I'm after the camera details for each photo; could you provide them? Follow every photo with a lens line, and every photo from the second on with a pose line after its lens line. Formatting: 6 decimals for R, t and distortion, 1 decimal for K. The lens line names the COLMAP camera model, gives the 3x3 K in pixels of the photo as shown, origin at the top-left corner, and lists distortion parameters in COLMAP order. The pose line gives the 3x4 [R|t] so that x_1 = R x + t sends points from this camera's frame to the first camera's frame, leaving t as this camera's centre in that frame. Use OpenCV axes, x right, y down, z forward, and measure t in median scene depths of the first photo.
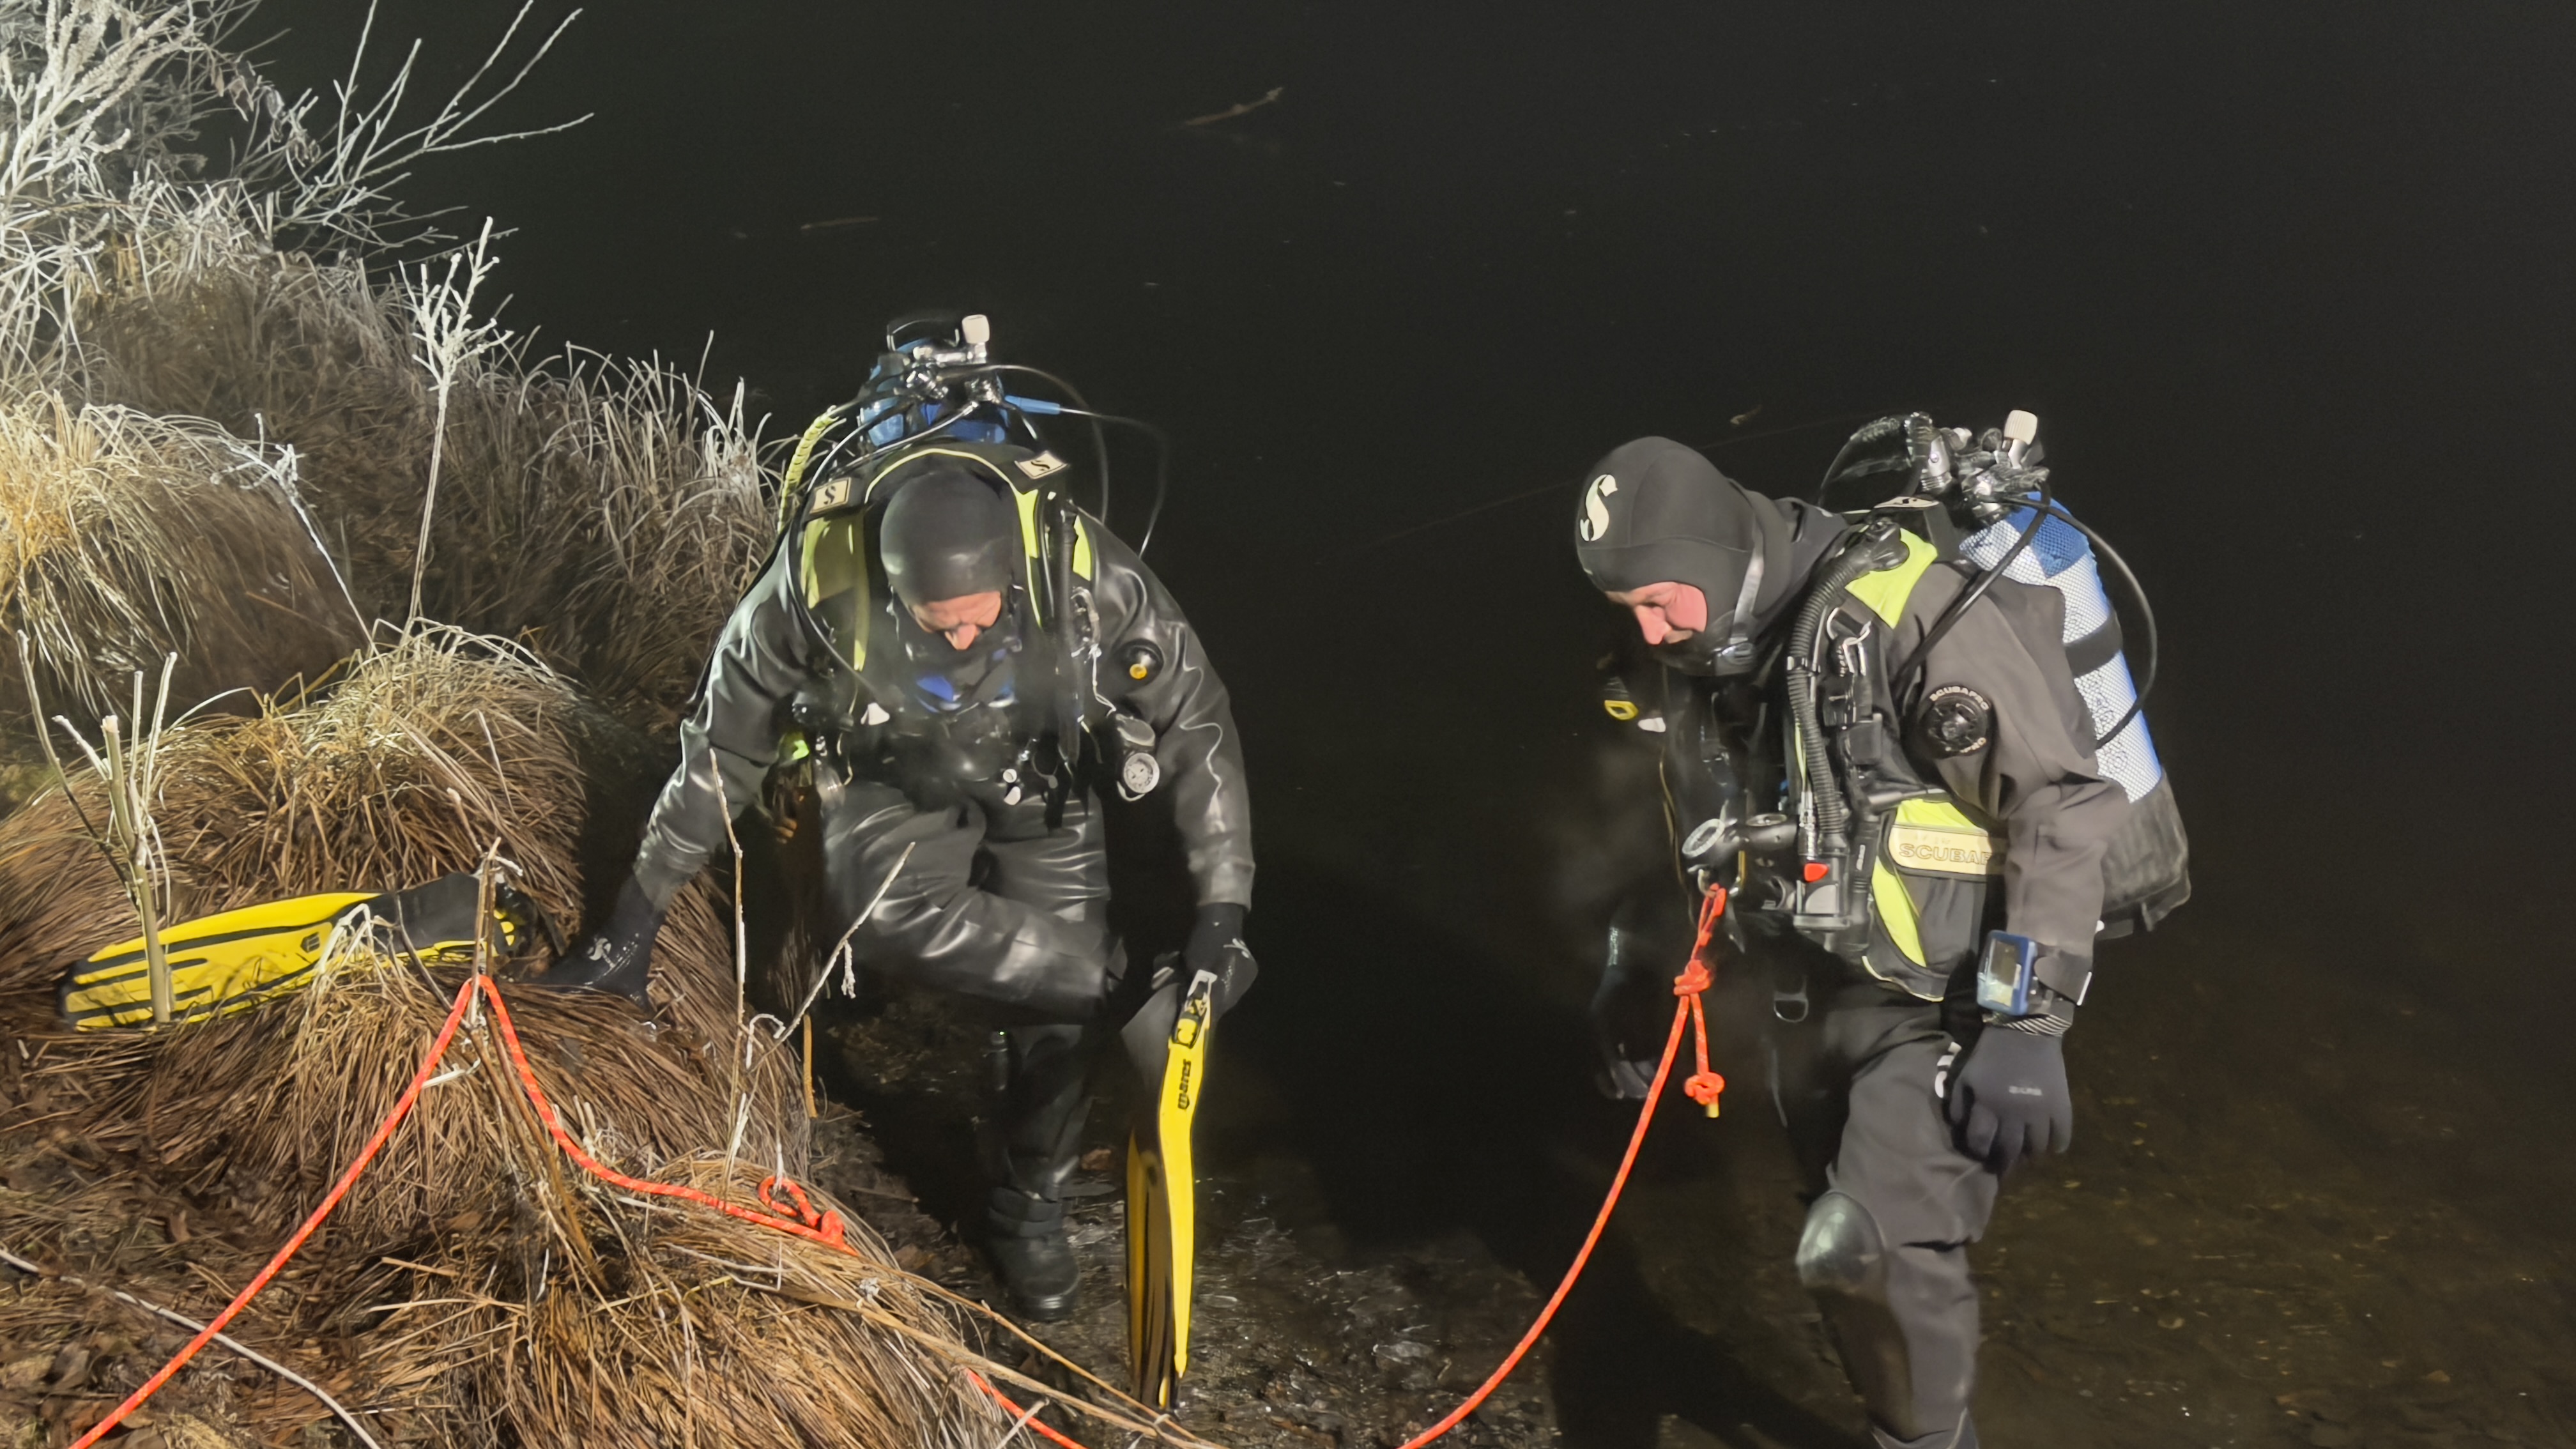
lens RADIAL K [[3636.0, 0, 1274.7], [0, 3636.0, 720.7], [0, 0, 1]] dist [0.026049, 0.000000]
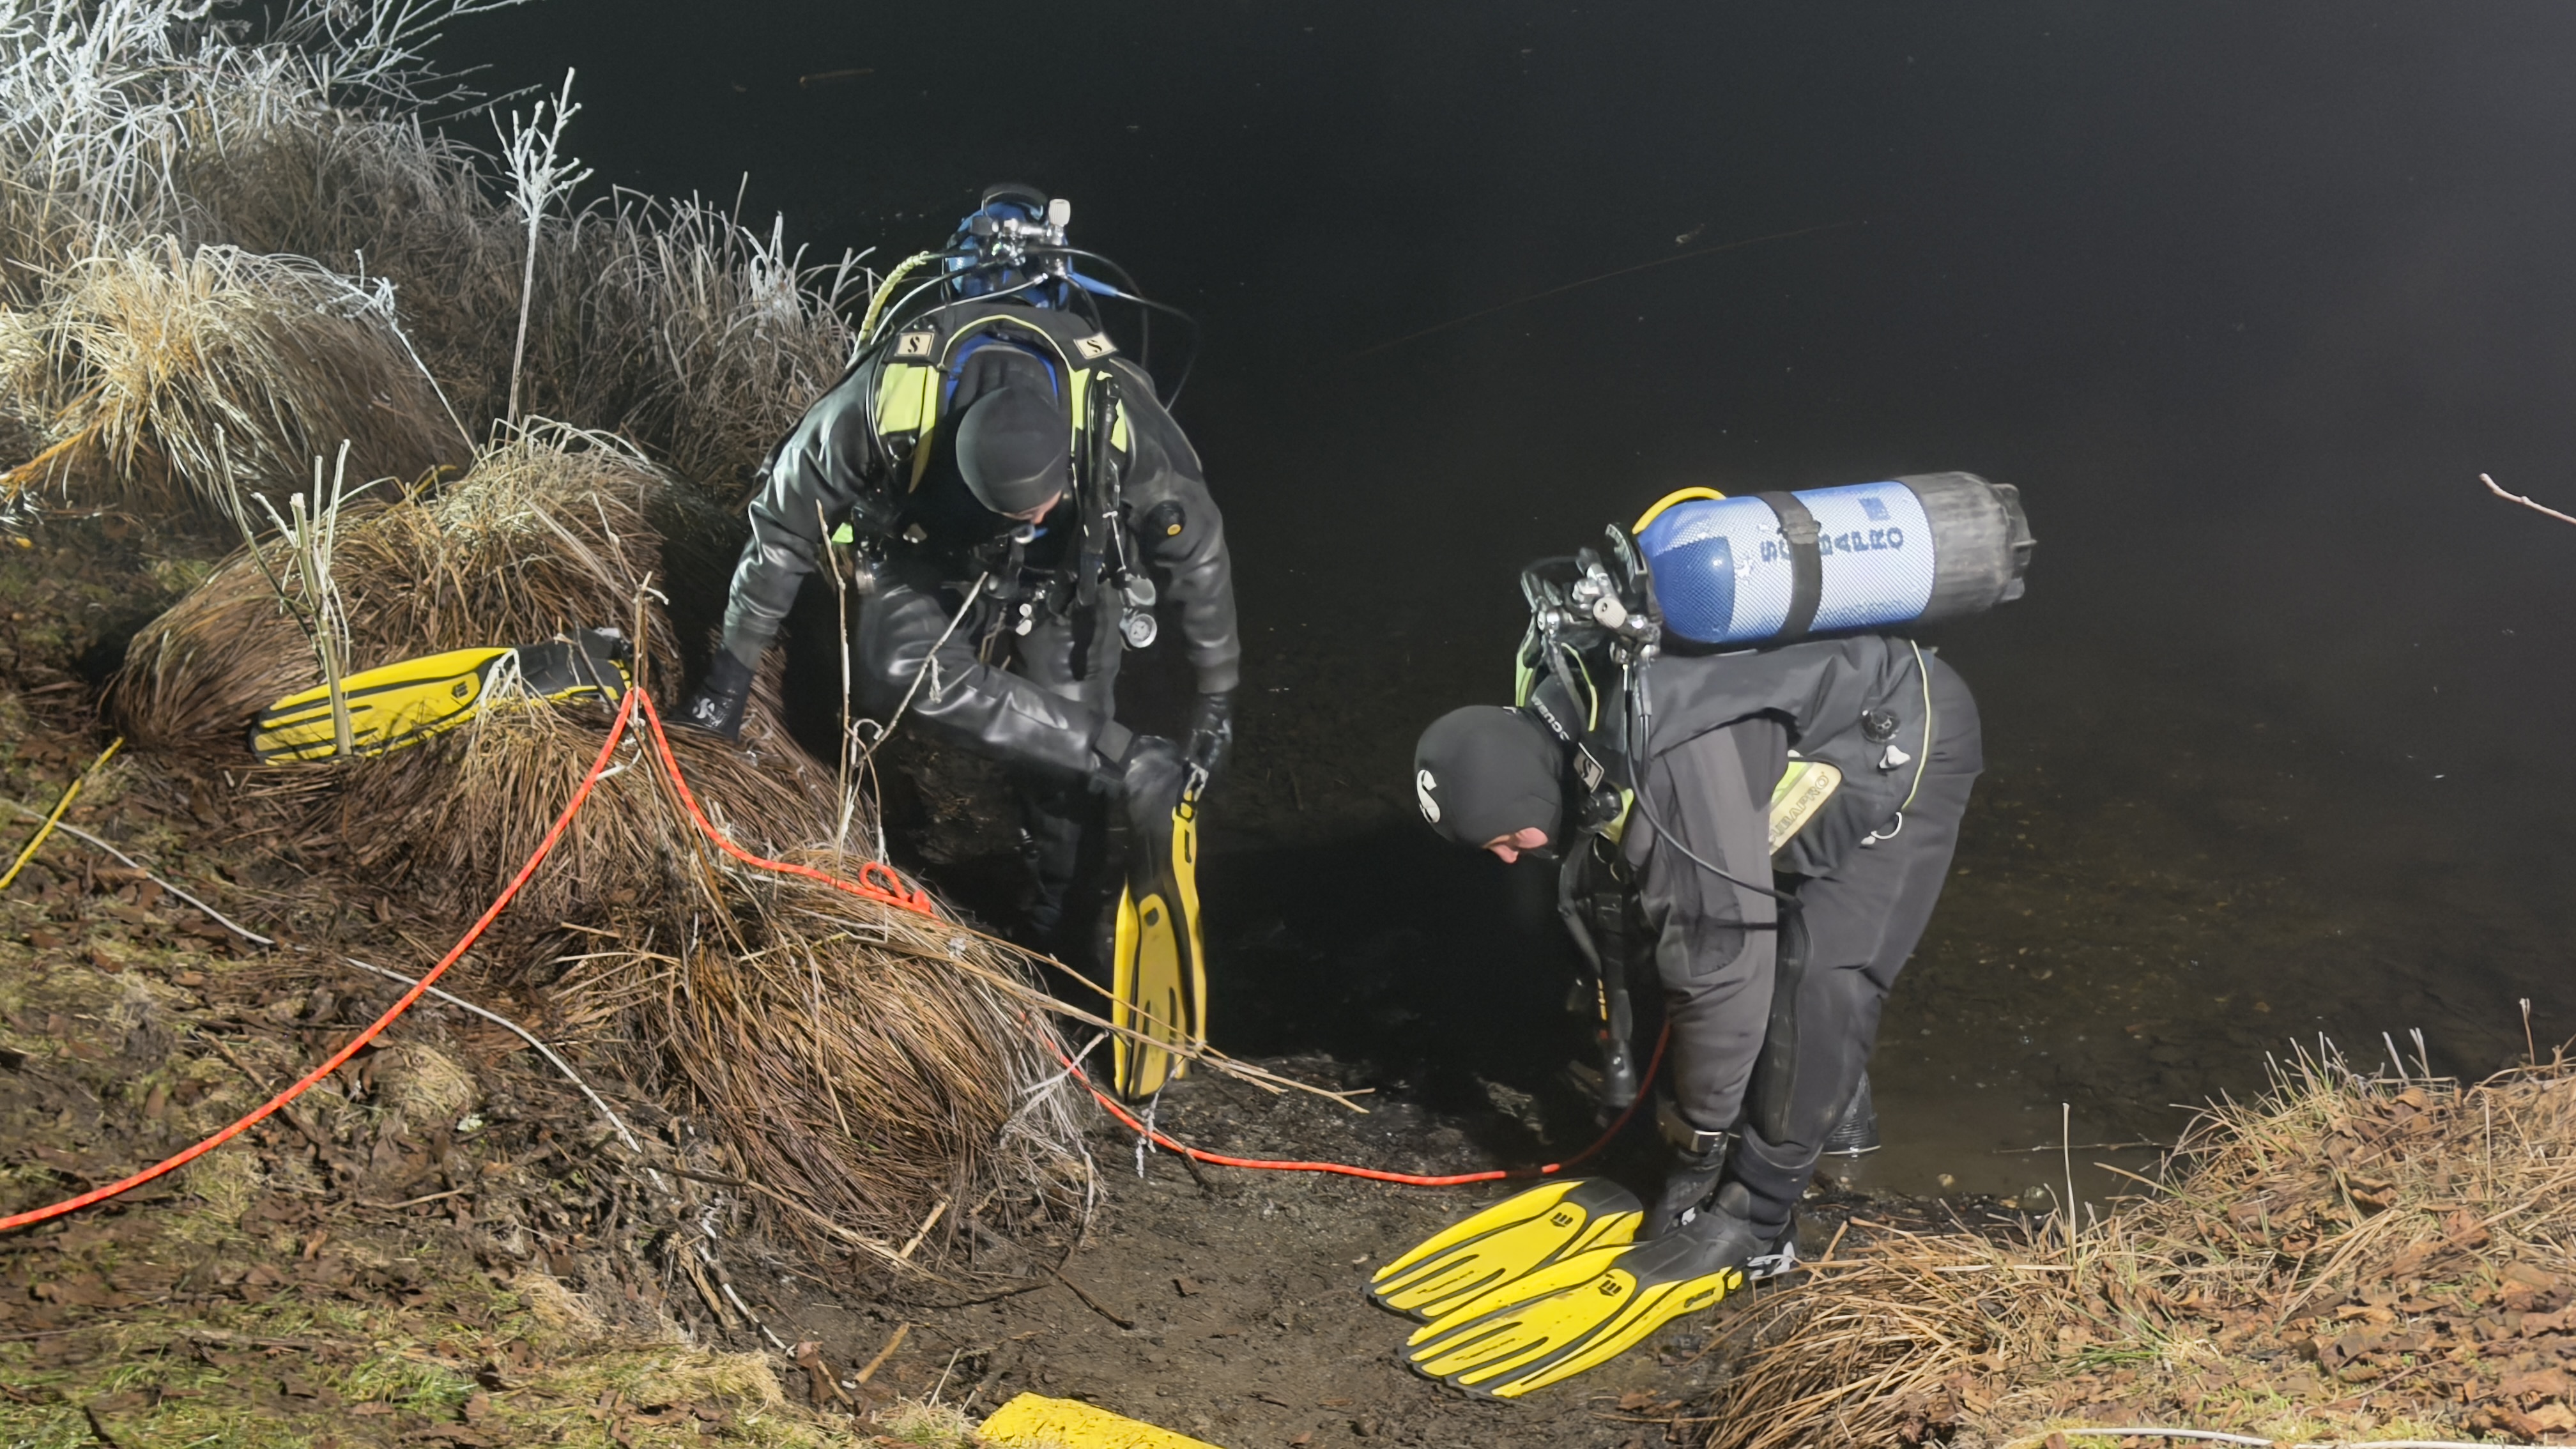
lens RADIAL K [[3636.0, 0, 1303.4], [0, 3636.0, 729.9], [0, 0, 1]] dist [0.026049, 0.000000]
pose [[0.999628, -0.022638, 0.015201, -0.010671], [0.021972, 0.998849, 0.042629, 0.028785], [-0.016148, -0.042279, 0.998975, -0.172651]]
